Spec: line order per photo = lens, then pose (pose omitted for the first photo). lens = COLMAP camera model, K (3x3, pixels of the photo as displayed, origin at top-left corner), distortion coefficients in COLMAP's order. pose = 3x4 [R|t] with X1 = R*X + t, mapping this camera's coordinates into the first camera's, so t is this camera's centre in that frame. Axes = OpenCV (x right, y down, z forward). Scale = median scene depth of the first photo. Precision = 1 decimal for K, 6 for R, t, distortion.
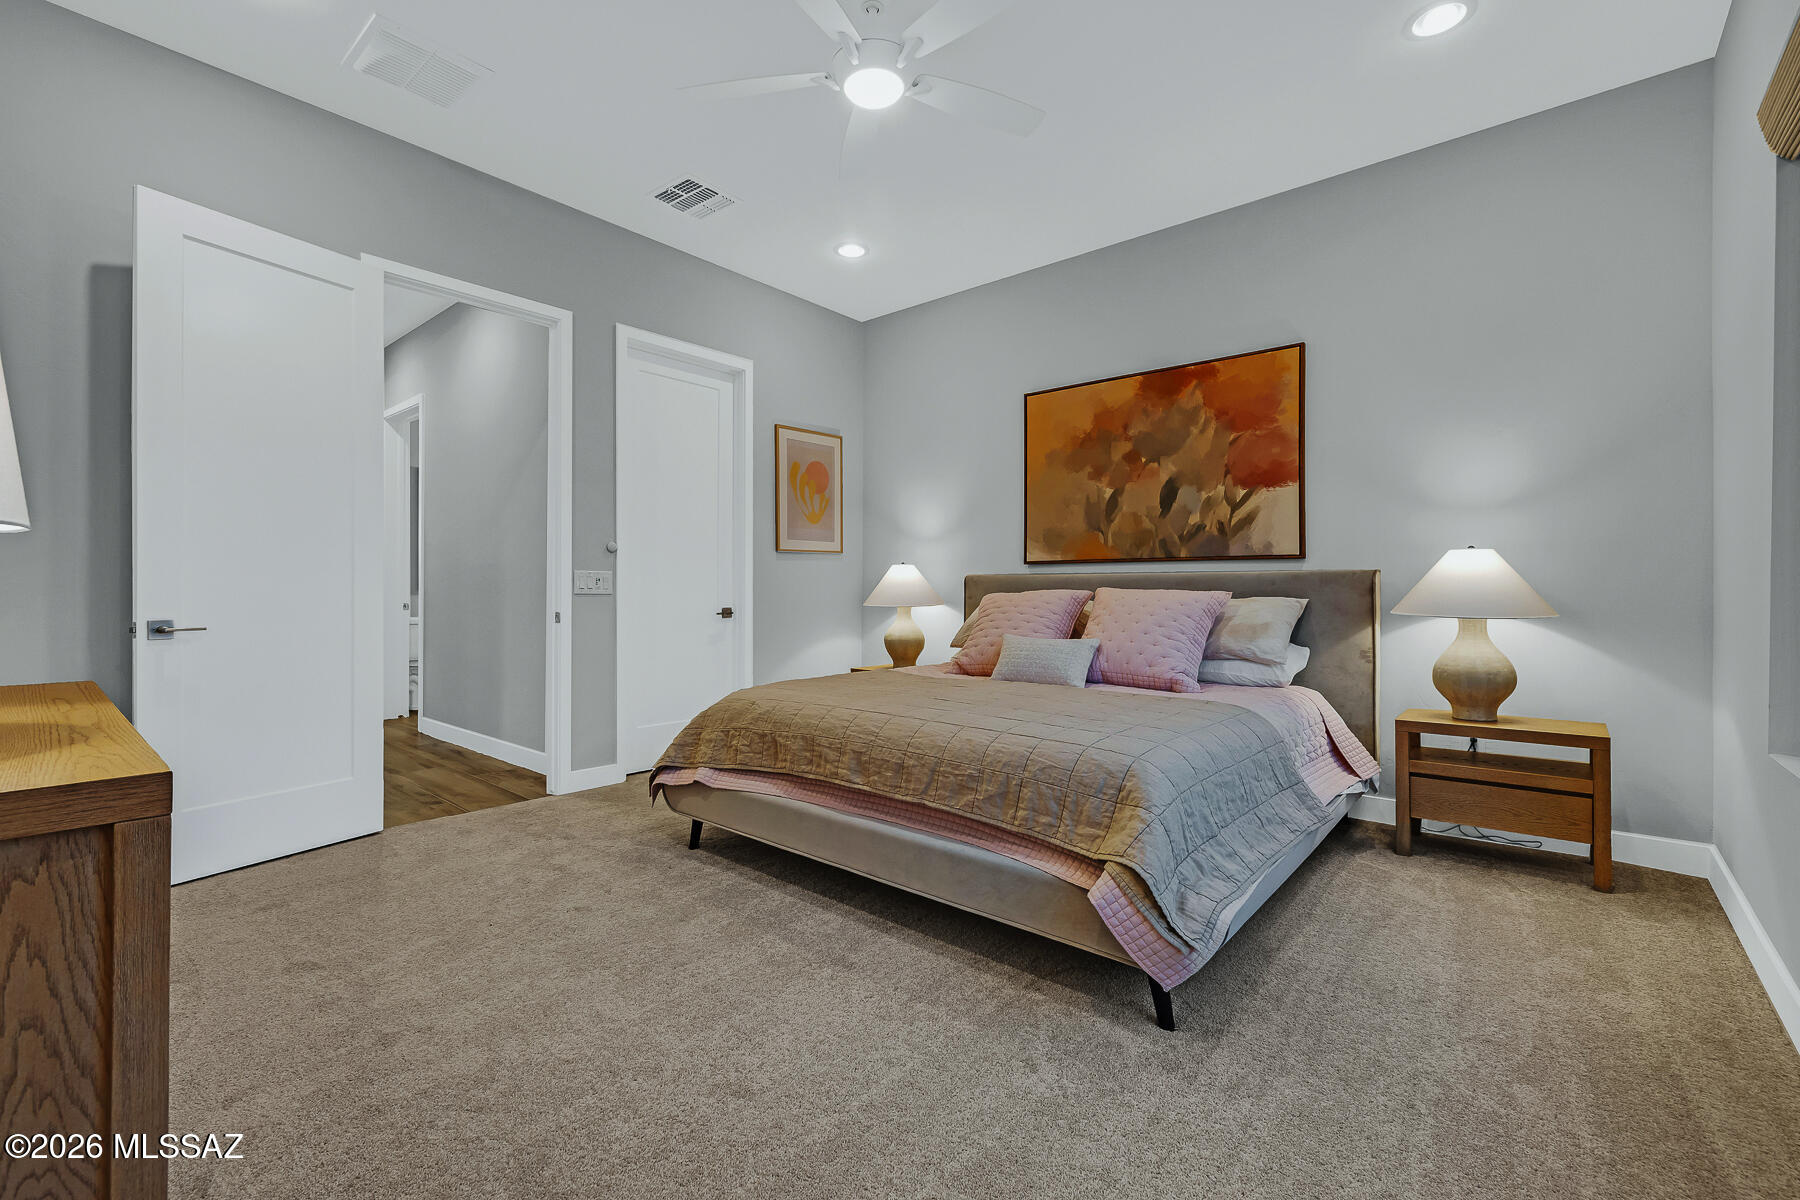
lens RADIAL K [[761.5, 0, 898.5], [0, 761.5, 600.1], [0, 0, 1]] dist [-0.014035, -0.000055]
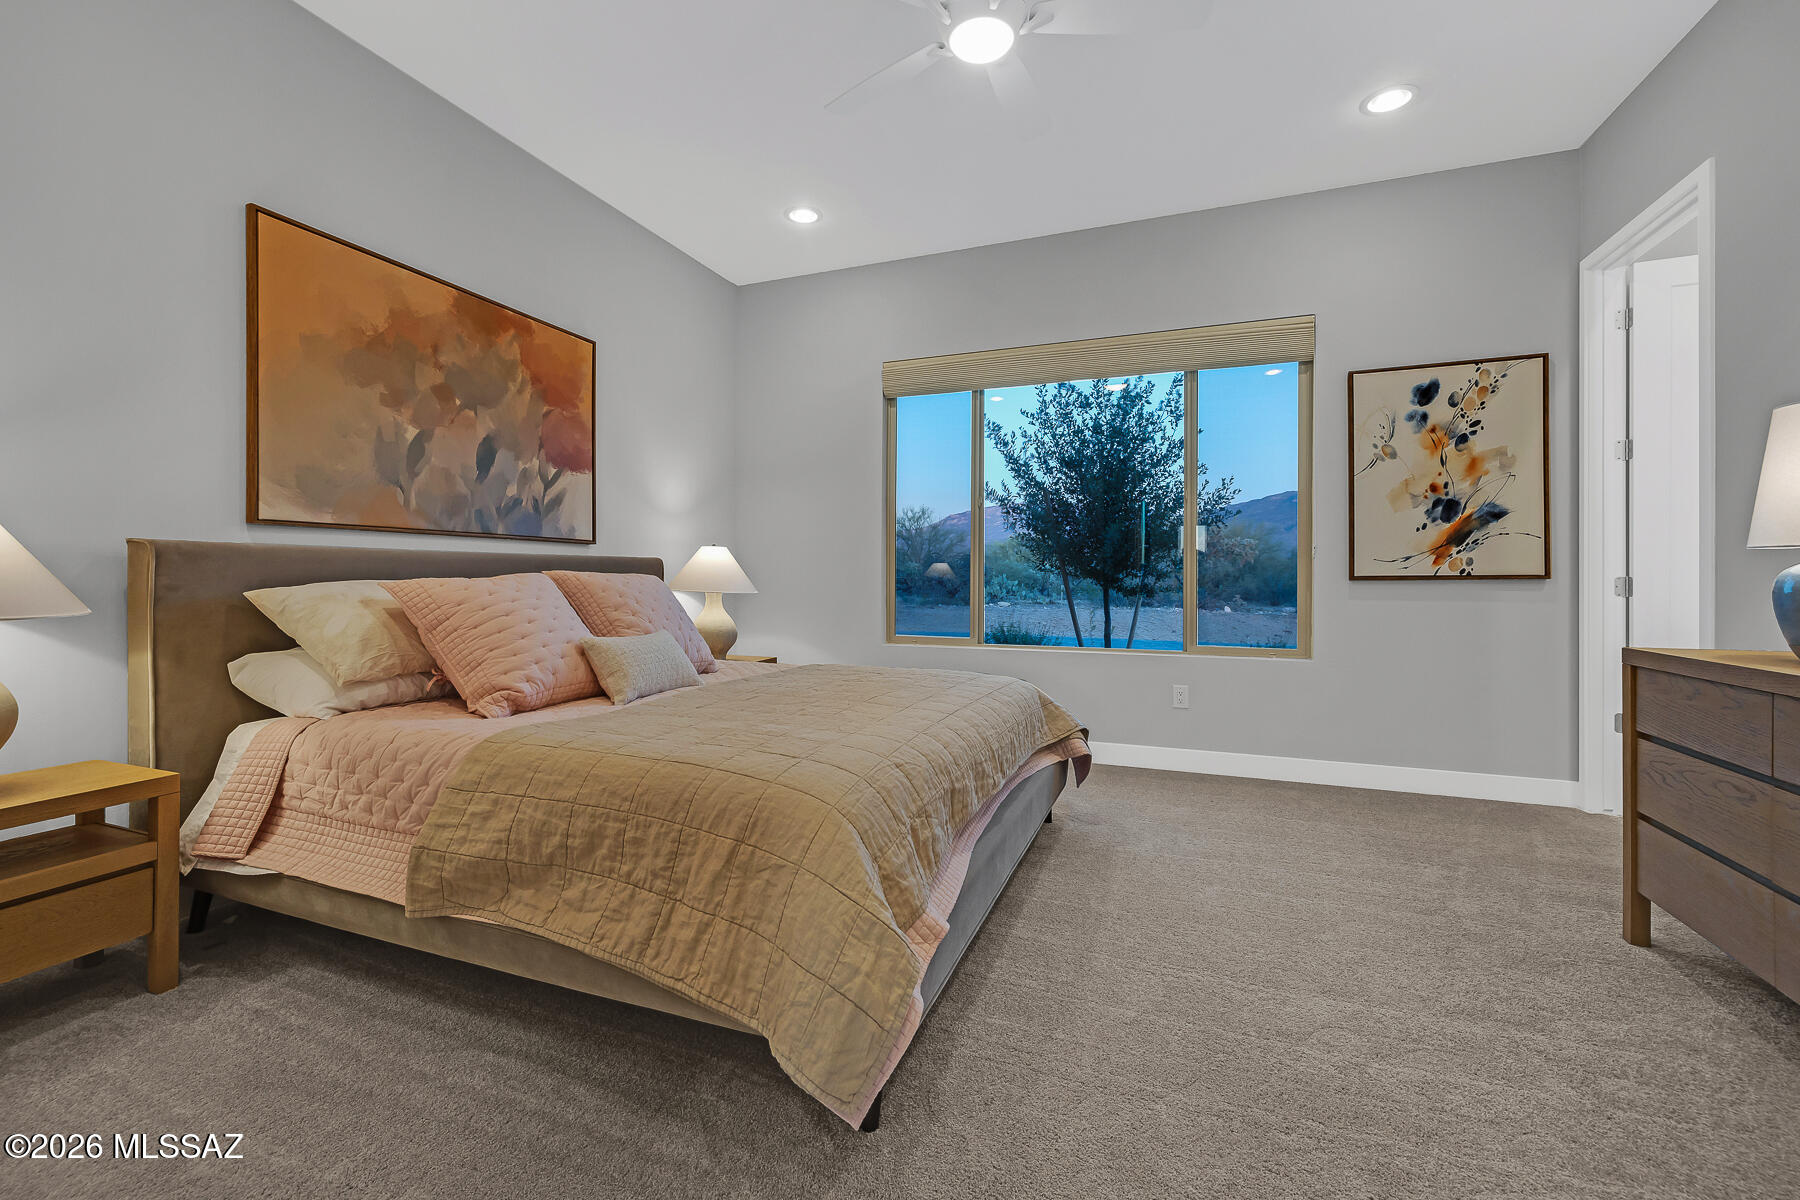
lens RADIAL K [[761.5, 0, 871.1], [0, 761.5, 569.3], [0, 0, 1]] dist [-0.014035, -0.000055]
pose [[-0.304769, 0.001541, 0.952425, -0.548308], [-0.001732, 0.999996, -0.002173, -0.016916], [-0.952425, -0.002312, -0.304765, 0.871889]]
